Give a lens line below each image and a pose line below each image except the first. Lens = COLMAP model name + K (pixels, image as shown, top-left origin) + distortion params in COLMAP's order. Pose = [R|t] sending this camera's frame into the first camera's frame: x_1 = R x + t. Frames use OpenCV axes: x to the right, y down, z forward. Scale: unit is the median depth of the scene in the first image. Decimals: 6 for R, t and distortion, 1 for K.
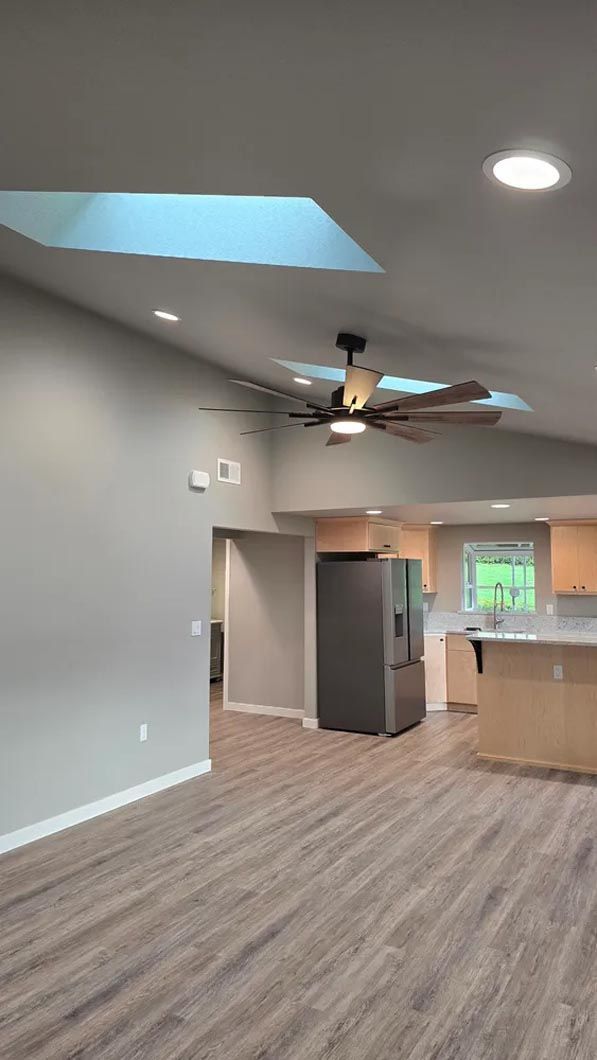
lens RADIAL K [[721.6, 0, 279.4], [0, 721.6, 510.1], [0, 0, 1]] dist [0.049926, -0.047461]
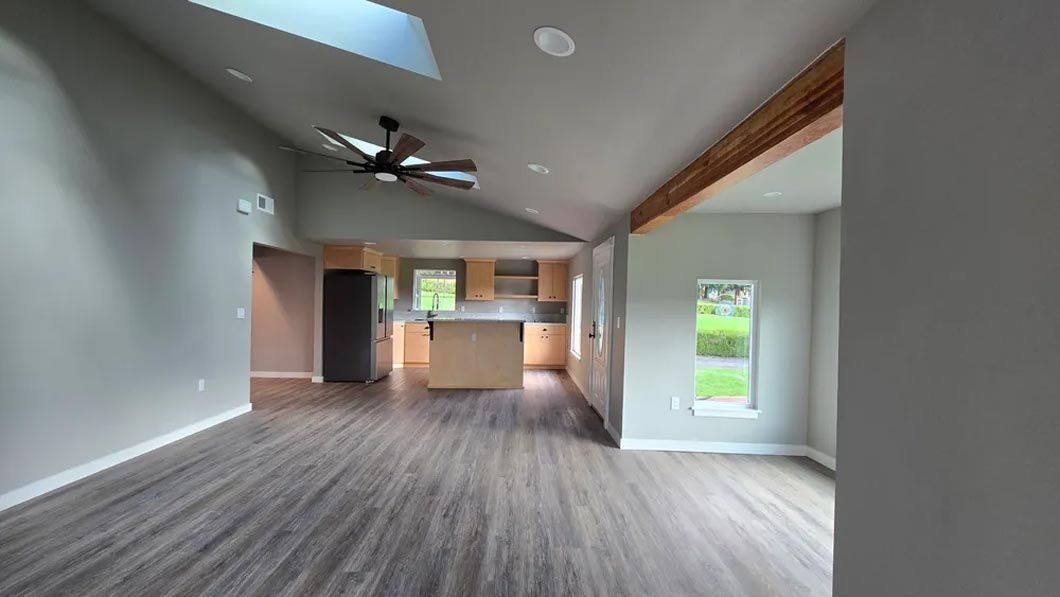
lens RADIAL K [[442.2, 0, 533.0], [0, 442.2, 304.1], [0, 0, 1]] dist [-0.005984, 0.000412]
pose [[0.845927, 0.013930, 0.533116, -0.141782], [-0.065301, 0.994842, 0.077623, 0.066062], [-0.529285, -0.100477, 0.842474, -0.026031]]
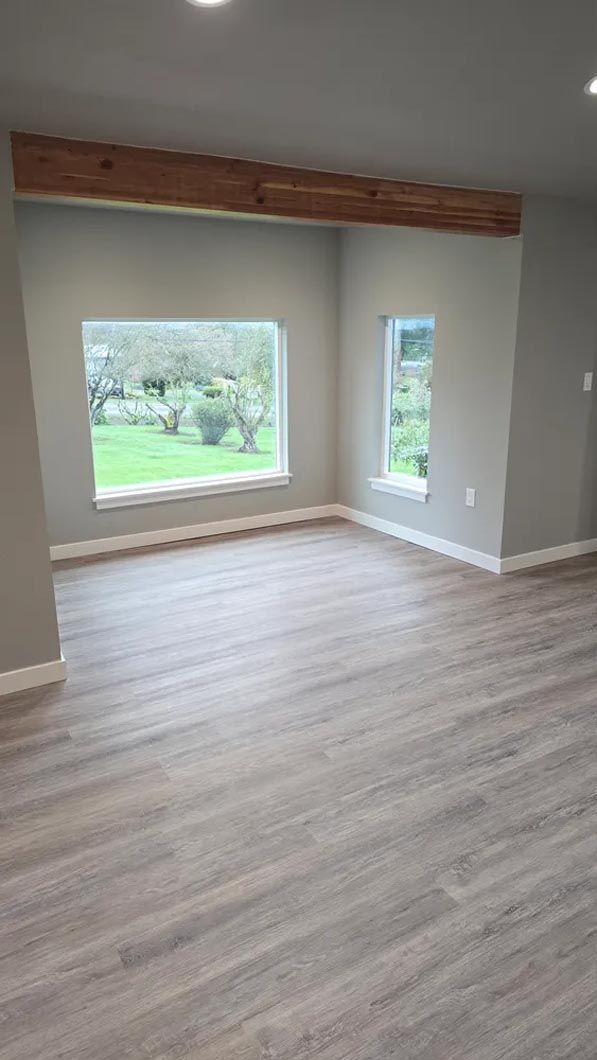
lens RADIAL K [[709.4, 0, 291.5], [0, 709.4, 516.1], [0, 0, 1]] dist [0.024494, -0.010605]
pose [[-0.877519, -0.131406, 0.461187, 0.024605], [-0.044108, 0.979763, 0.195239, 0.125423], [-0.477510, 0.150983, -0.865557, 1.281905]]
